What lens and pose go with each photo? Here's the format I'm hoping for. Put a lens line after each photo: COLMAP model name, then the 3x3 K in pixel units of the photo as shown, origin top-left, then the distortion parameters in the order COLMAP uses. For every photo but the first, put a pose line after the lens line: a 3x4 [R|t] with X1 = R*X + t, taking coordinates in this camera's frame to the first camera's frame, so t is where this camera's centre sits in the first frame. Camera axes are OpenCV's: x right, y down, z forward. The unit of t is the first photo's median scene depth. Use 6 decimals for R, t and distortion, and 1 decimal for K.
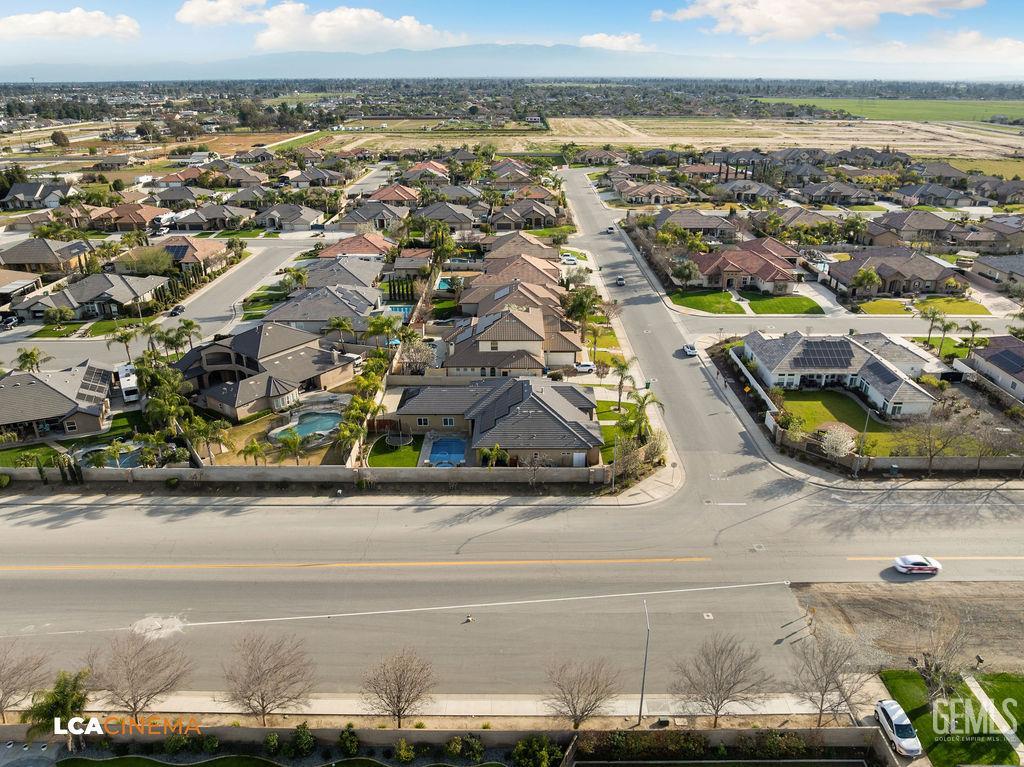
lens RADIAL K [[723.5, 0, 516.9], [0, 723.5, 384.4], [0, 0, 1]] dist [-0.038545, 0.000087]
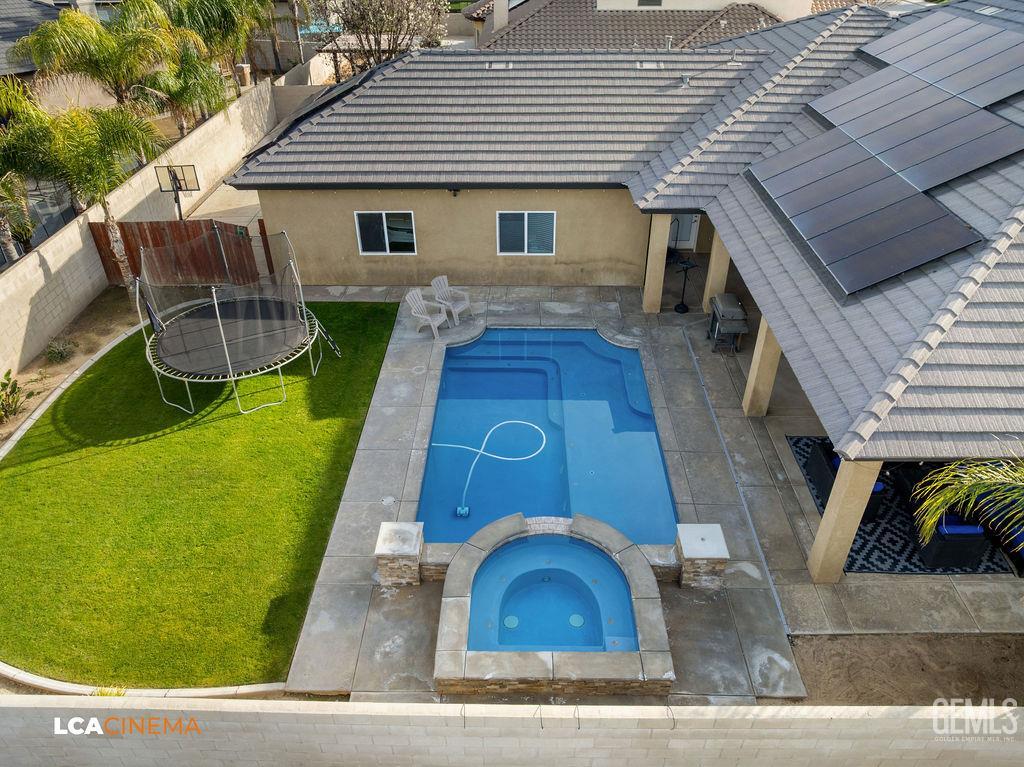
lens RADIAL K [[723.5, 0, 510.5], [0, 723.5, 382.3], [0, 0, 1]] dist [-0.038545, 0.000087]
pose [[0.999866, 0.003367, -0.016044, -0.098963], [-0.000345, 0.982790, 0.184724, 0.056934], [0.016390, -0.184694, 0.982659, 0.840820]]
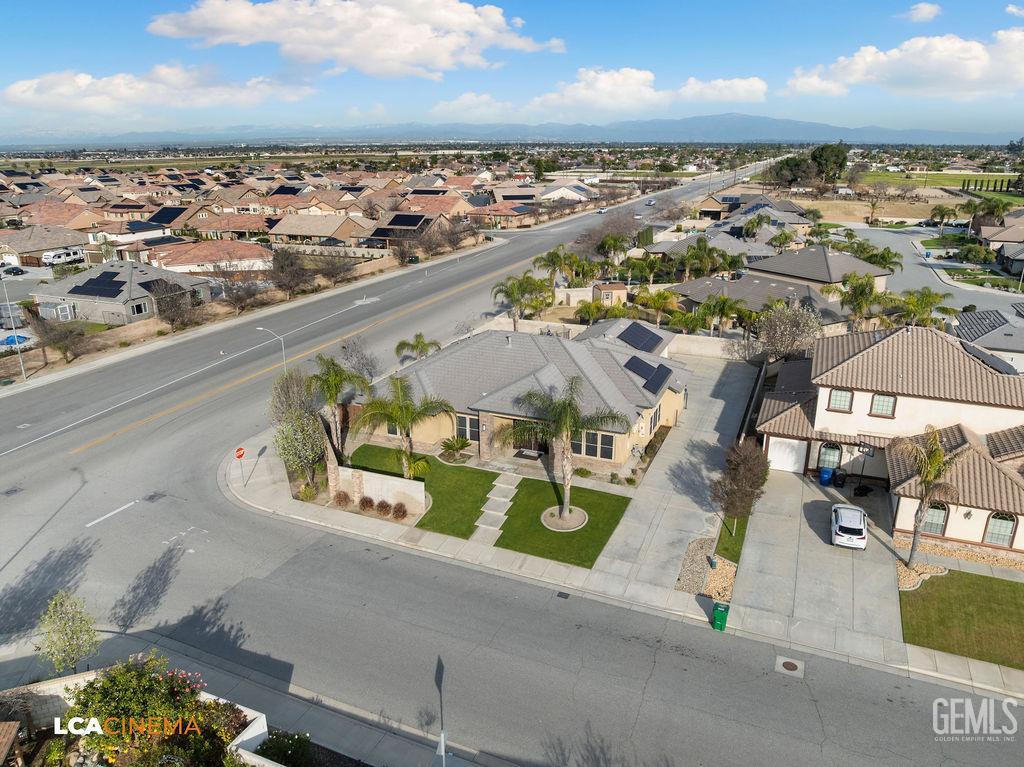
lens RADIAL K [[723.5, 0, 511.3], [0, 723.5, 383.6], [0, 0, 1]] dist [-0.038545, 0.000087]
pose [[-0.390091, 0.293592, -0.872716, 0.527743], [-0.361375, 0.822942, 0.438377, -0.207598], [0.846899, 0.486384, -0.214925, 1.142357]]
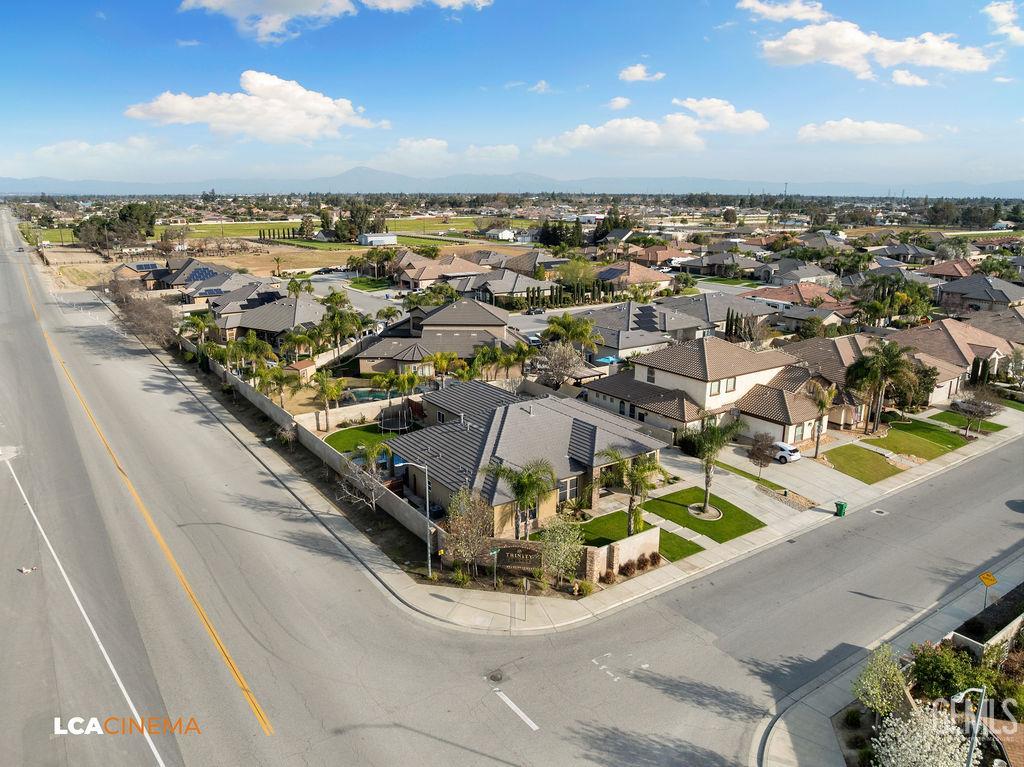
lens RADIAL K [[723.5, 0, 512.2], [0, 723.5, 384.7], [0, 0, 1]] dist [-0.038545, 0.000087]
pose [[0.574644, 0.211941, -0.790484, 0.514020], [-0.326911, 0.944925, 0.015701, -0.017179], [0.750276, 0.249396, 0.612281, 0.607055]]
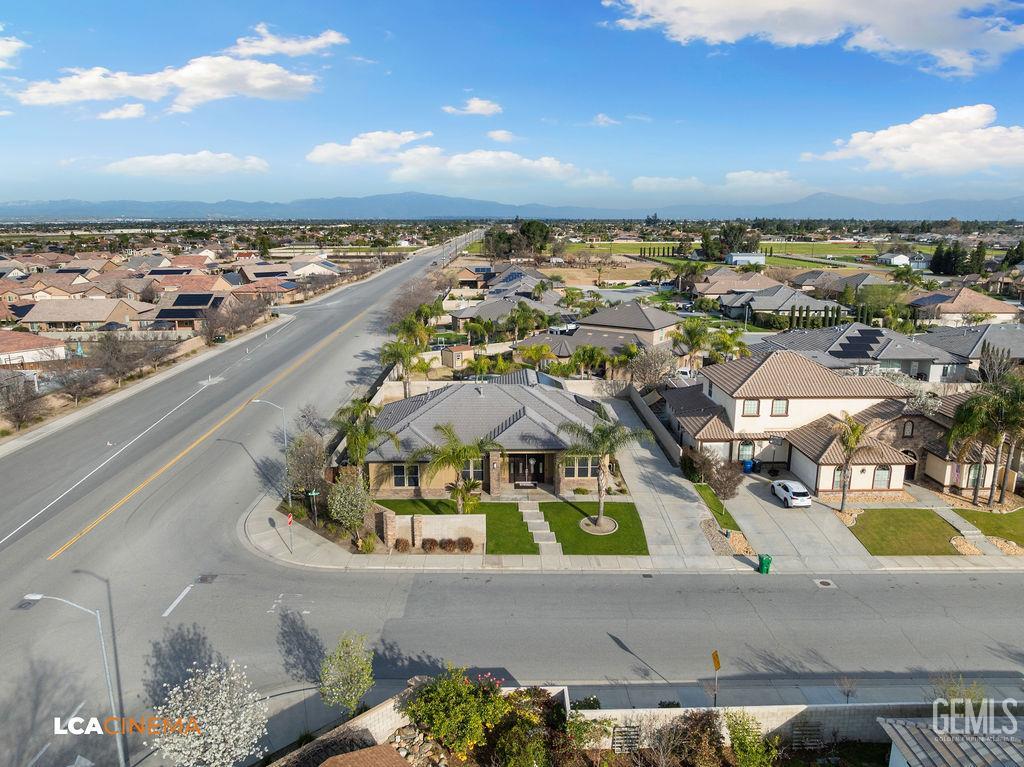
lens RADIAL K [[723.5, 0, 510.9], [0, 723.5, 382.1], [0, 0, 1]] dist [-0.038545, 0.000087]
pose [[0.014222, 0.220487, -0.975286, 0.647131], [-0.394908, 0.897328, 0.197104, -0.132660], [0.918610, 0.382345, 0.099834, 0.964213]]
